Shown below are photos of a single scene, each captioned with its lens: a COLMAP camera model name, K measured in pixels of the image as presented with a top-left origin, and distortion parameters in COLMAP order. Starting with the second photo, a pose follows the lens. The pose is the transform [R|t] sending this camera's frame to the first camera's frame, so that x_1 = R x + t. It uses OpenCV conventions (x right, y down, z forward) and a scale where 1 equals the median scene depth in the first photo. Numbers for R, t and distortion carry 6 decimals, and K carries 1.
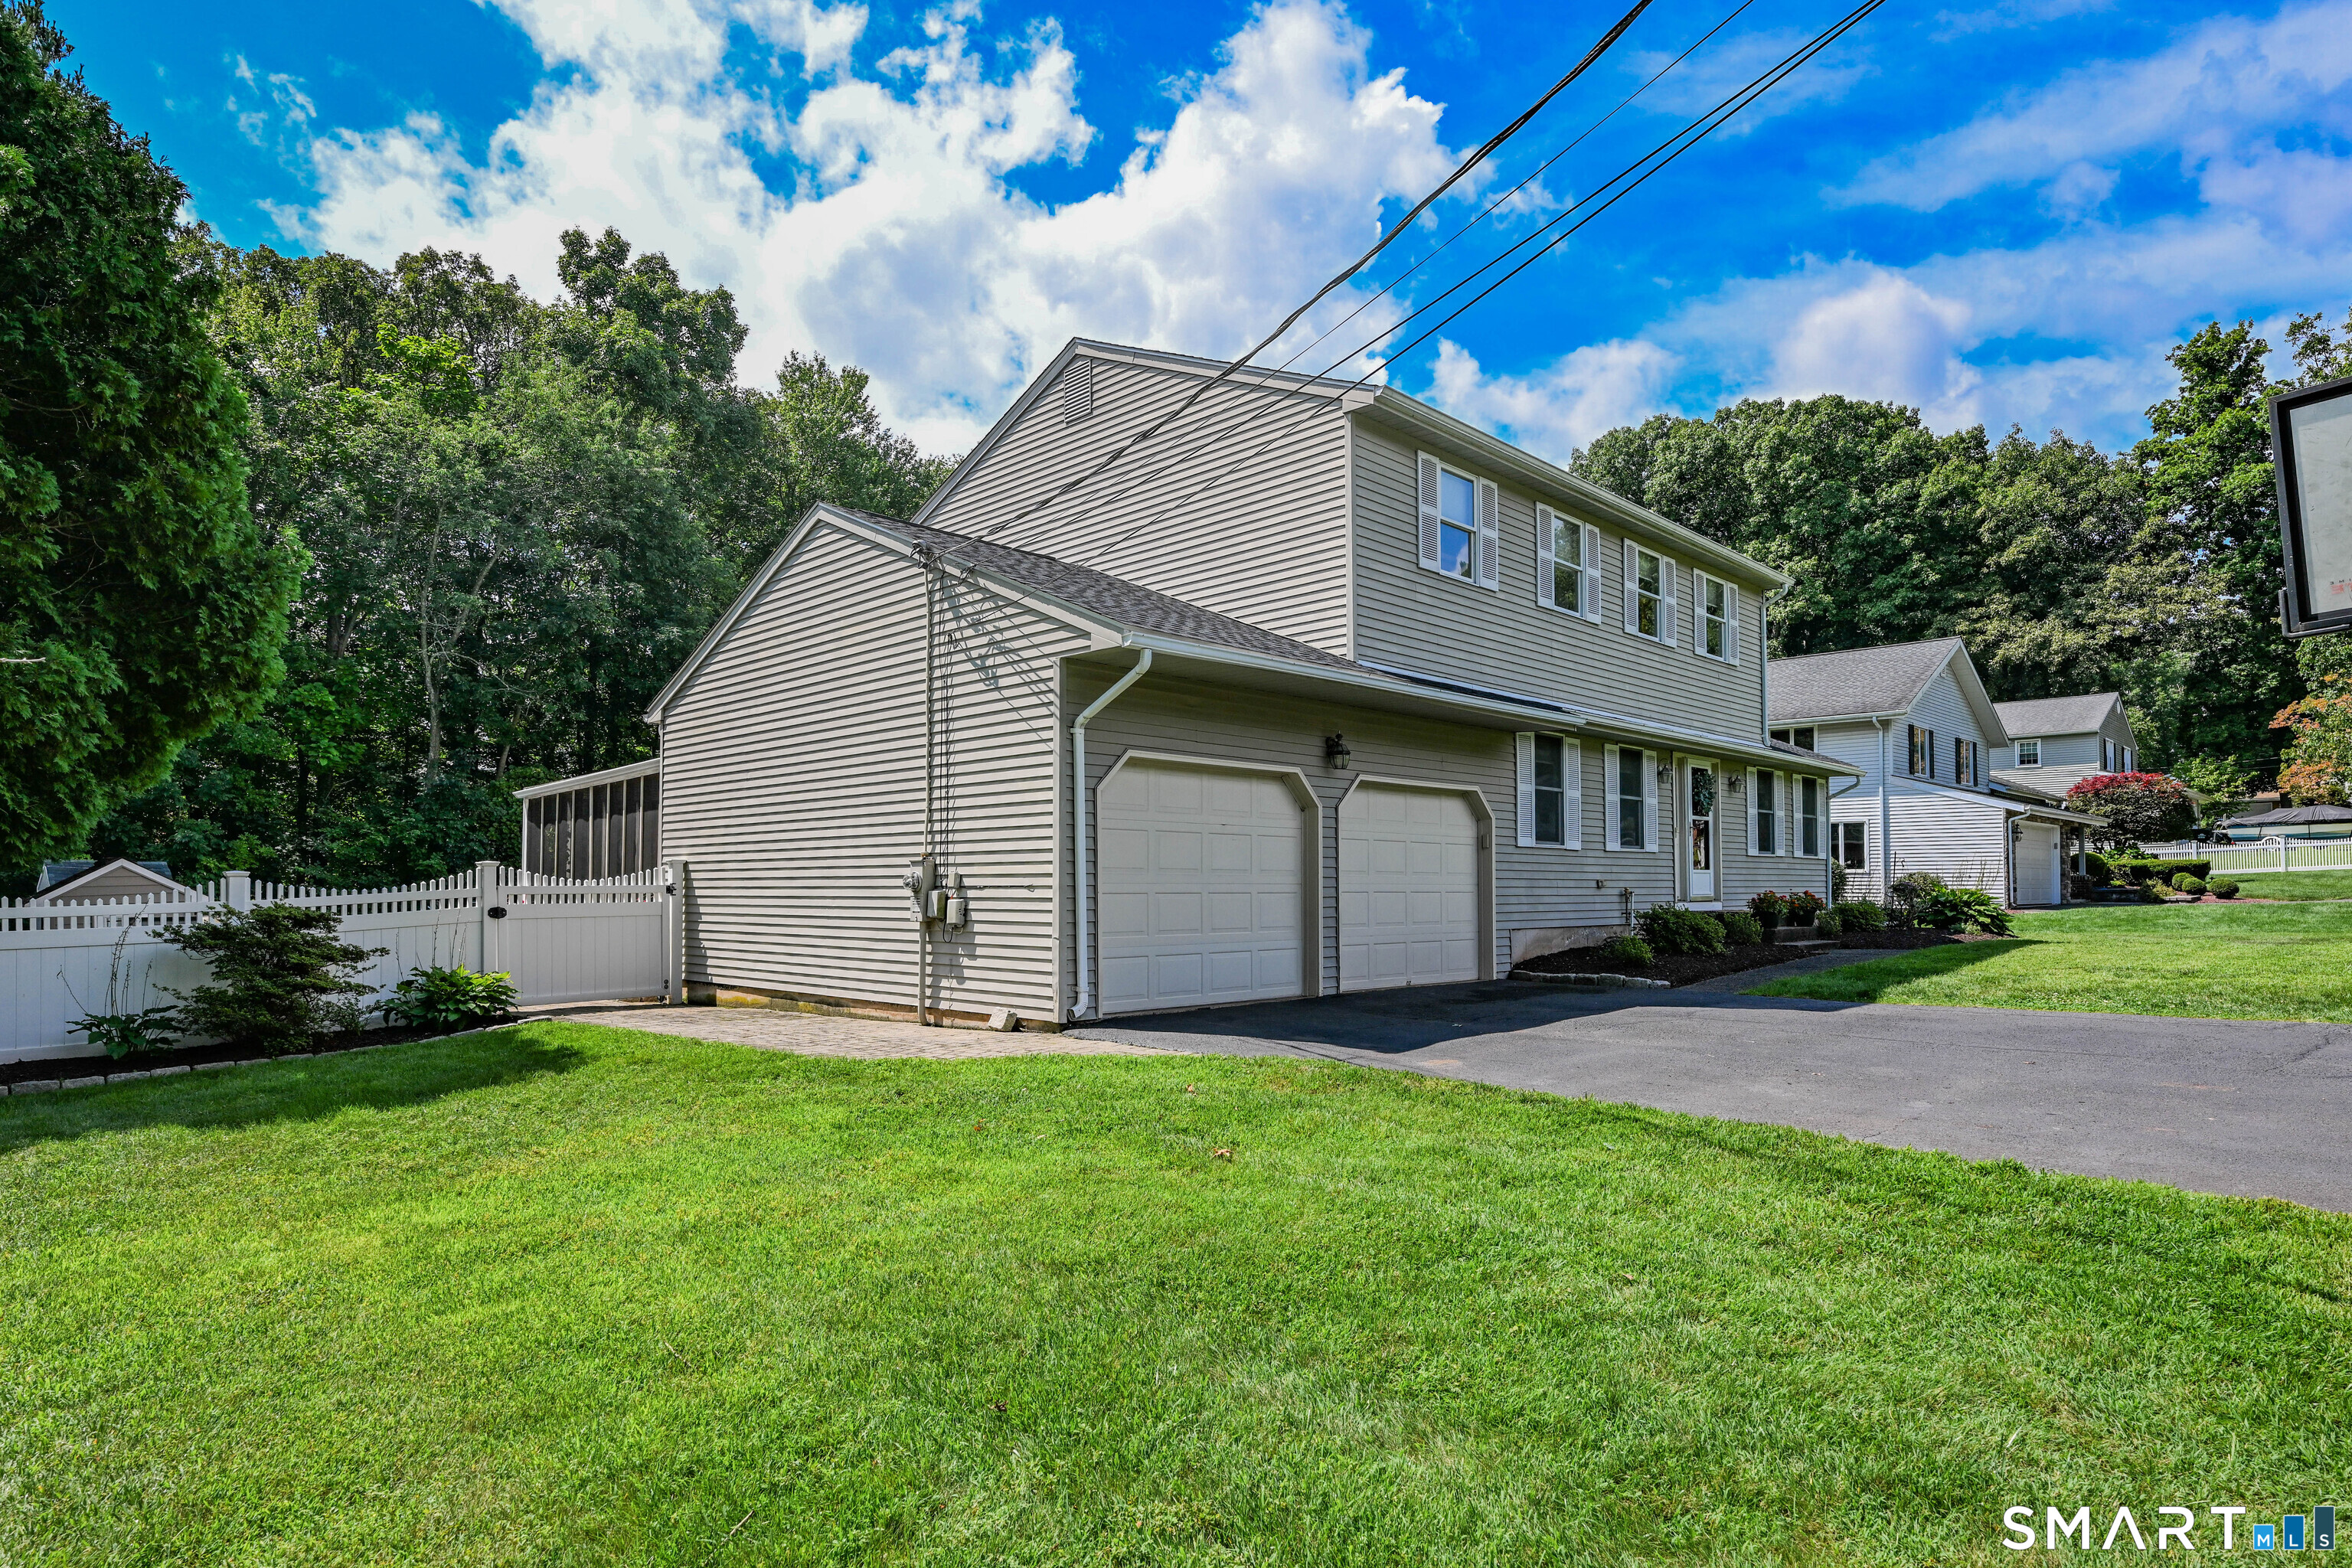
lens RADIAL K [[1211.8, 0, 1134.2], [0, 1211.8, 822.5], [0, 0, 1]] dist [-0.003834, -0.001288]
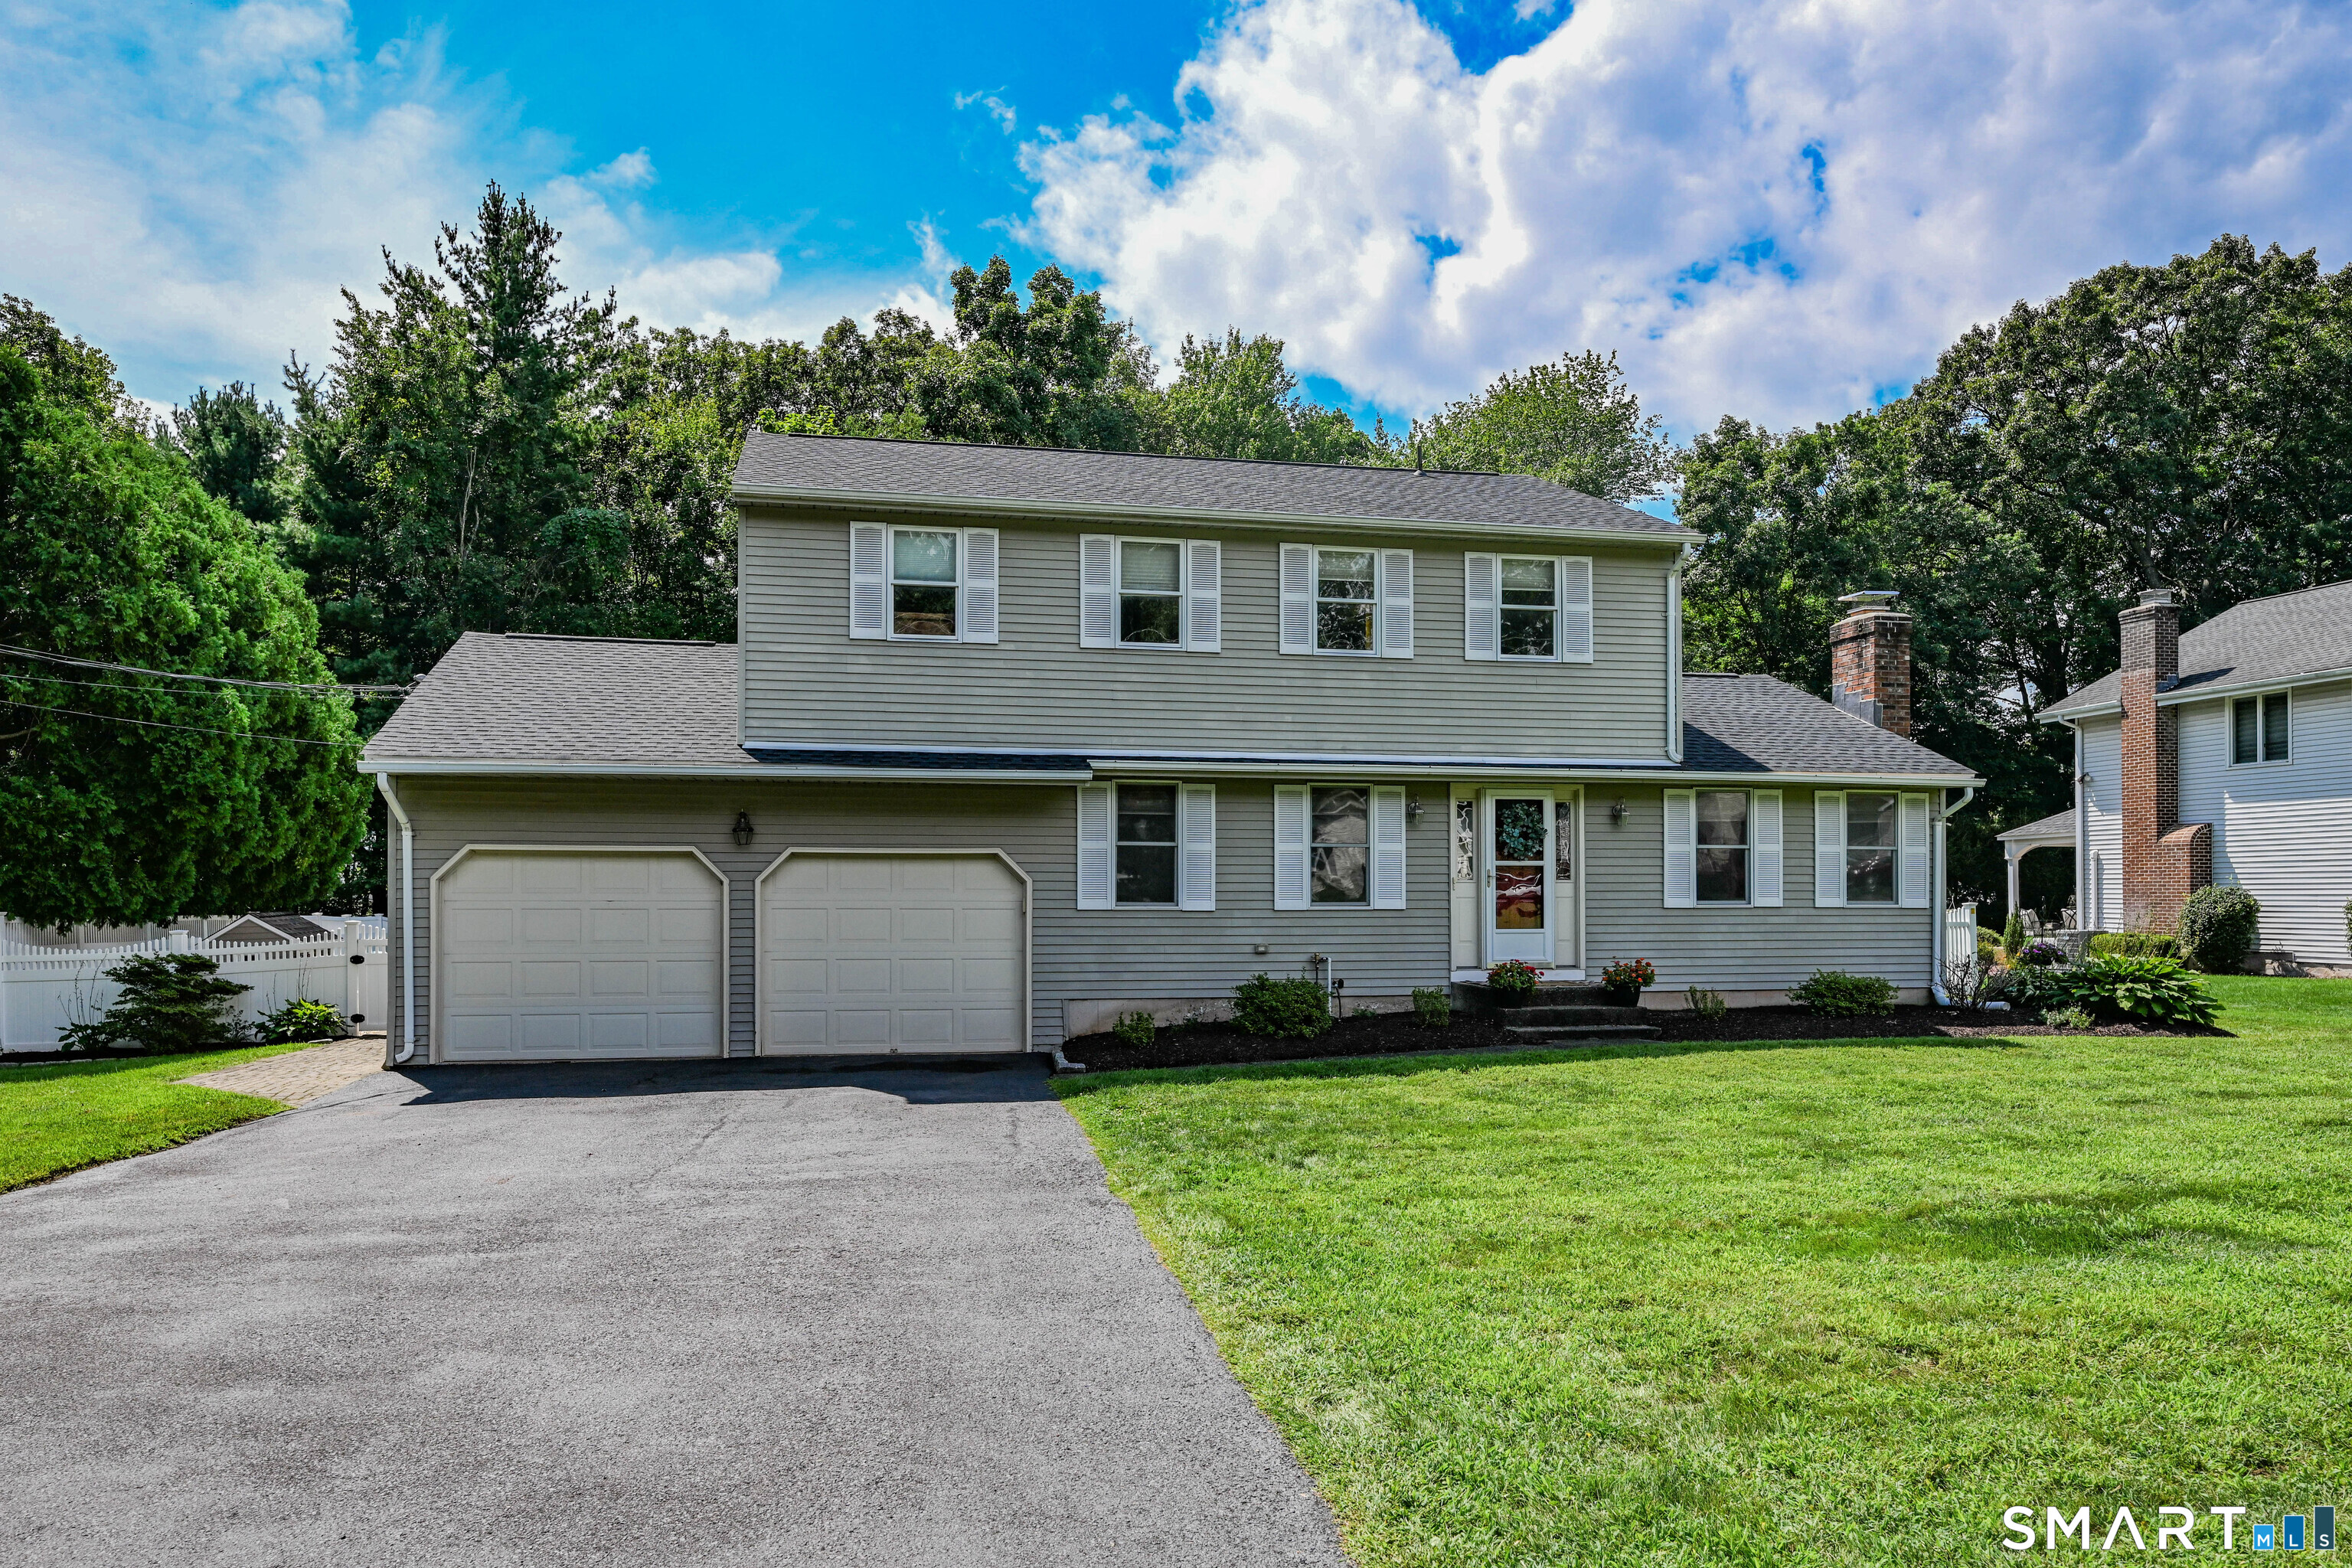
lens RADIAL K [[1492.6, 0, 1159.7], [0, 1492.6, 880.7], [0, 0, 1]] dist [0.002789, -0.000278]
pose [[0.841221, -0.002624, -0.540685, 0.981960], [0.026075, 0.999022, 0.035719, -0.041803], [0.540062, -0.044146, 0.840466, 0.077543]]
